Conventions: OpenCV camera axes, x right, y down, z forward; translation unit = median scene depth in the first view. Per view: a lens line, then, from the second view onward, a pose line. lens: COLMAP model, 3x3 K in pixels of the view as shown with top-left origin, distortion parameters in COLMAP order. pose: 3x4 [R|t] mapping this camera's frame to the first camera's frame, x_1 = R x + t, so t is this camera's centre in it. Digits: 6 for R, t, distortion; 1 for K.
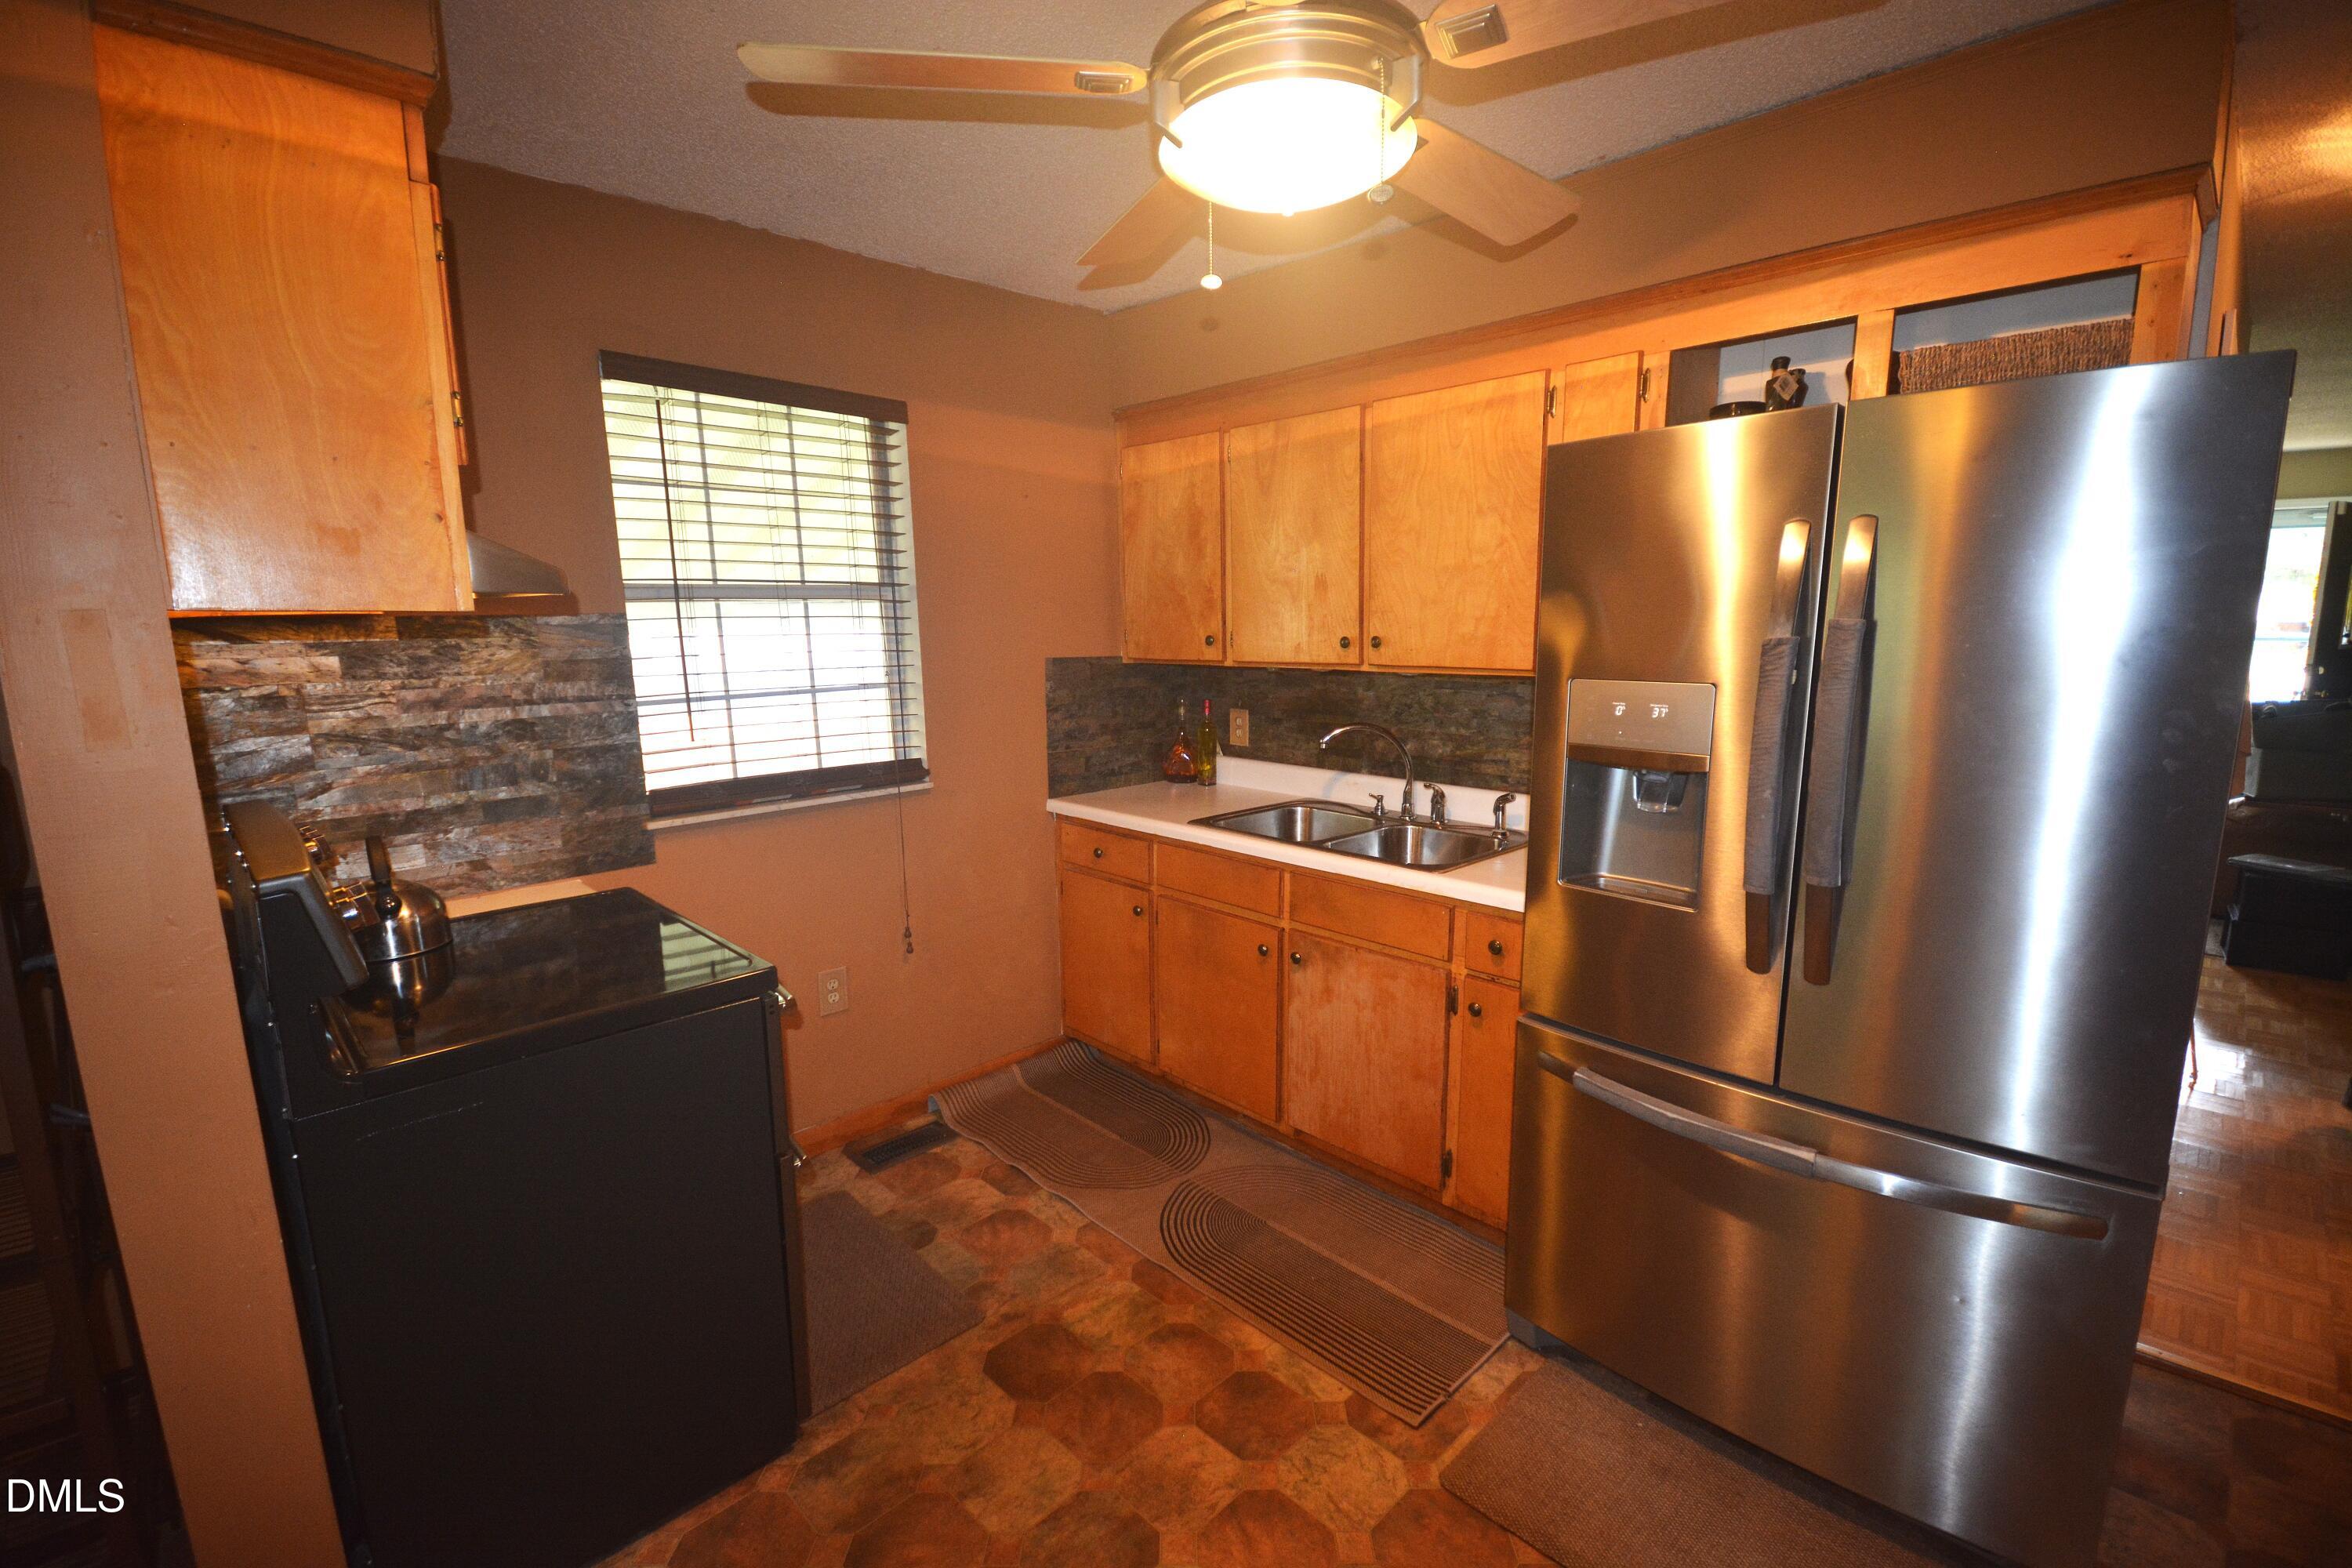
lens RADIAL K [[1010.9, 0, 1176.3], [0, 1010.9, 808.5], [0, 0, 1]] dist [0.000825, 0.000544]
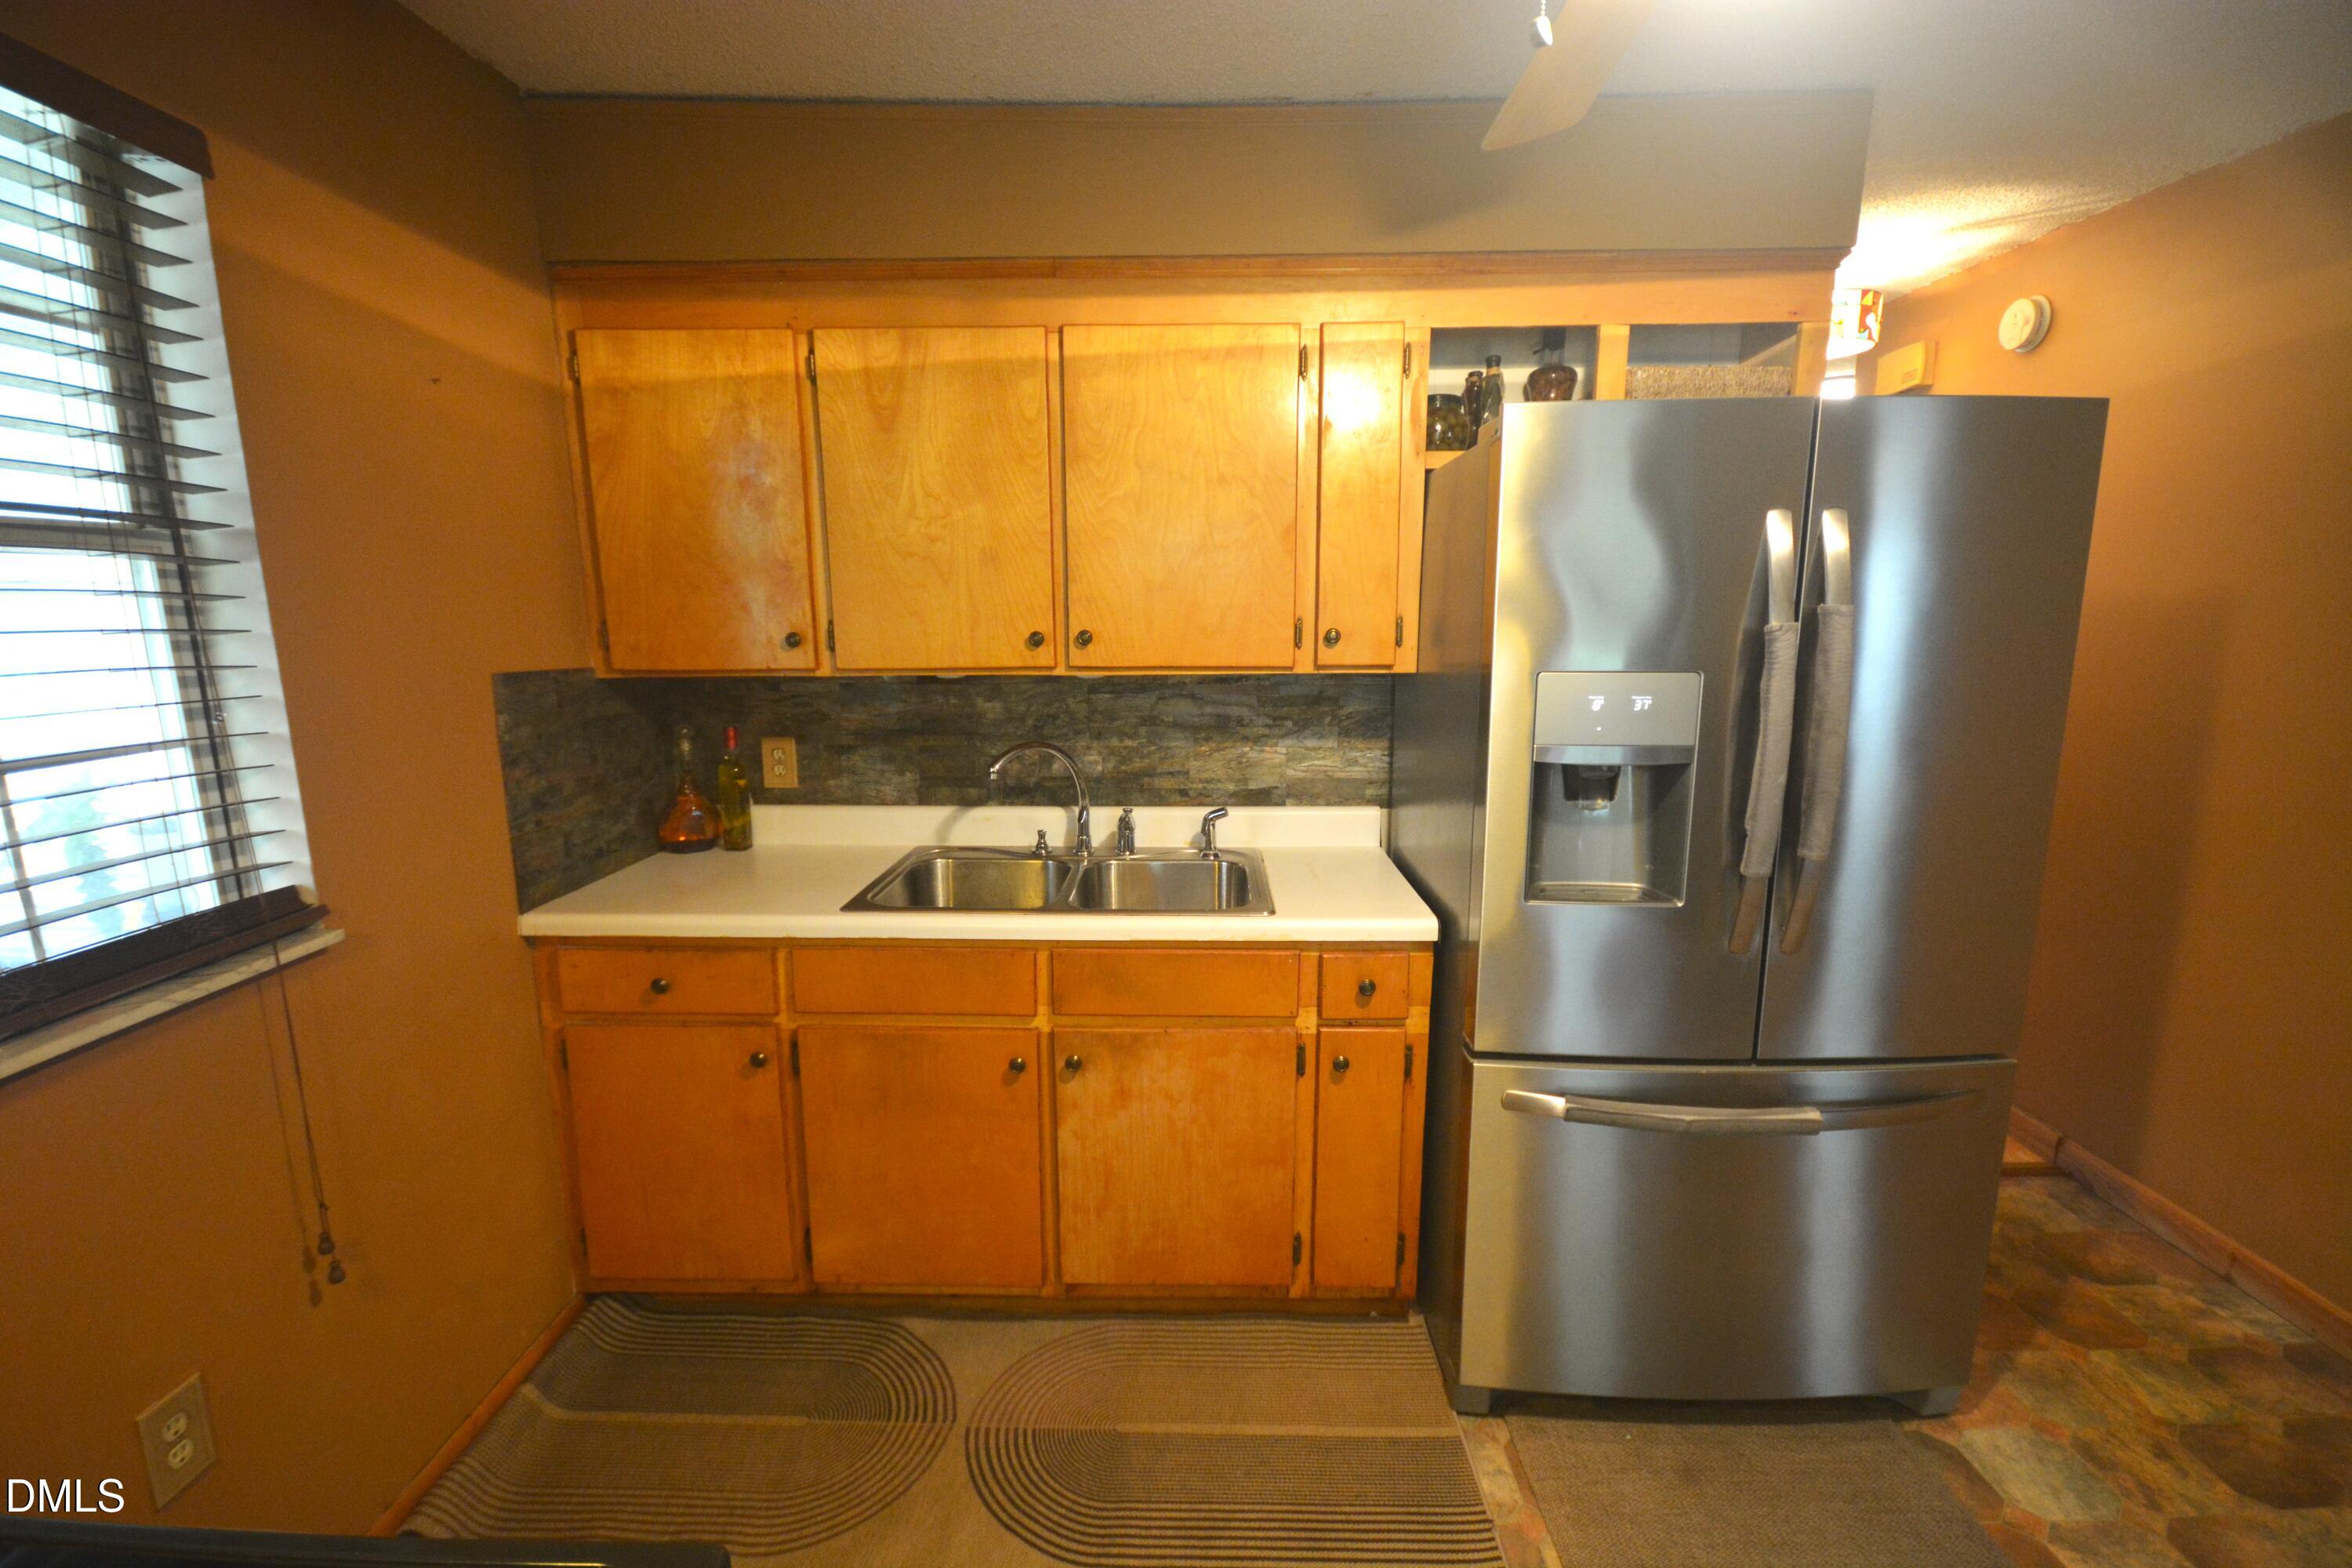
lens RADIAL K [[1010.9, 0, 1176.3], [0, 1010.9, 808.5], [0, 0, 1]] dist [0.000825, 0.000544]
pose [[0.717409, -0.124613, 0.685416, -0.281264], [0.126389, 0.990826, 0.047850, -0.057259], [-0.685091, 0.052301, 0.726577, 0.357728]]
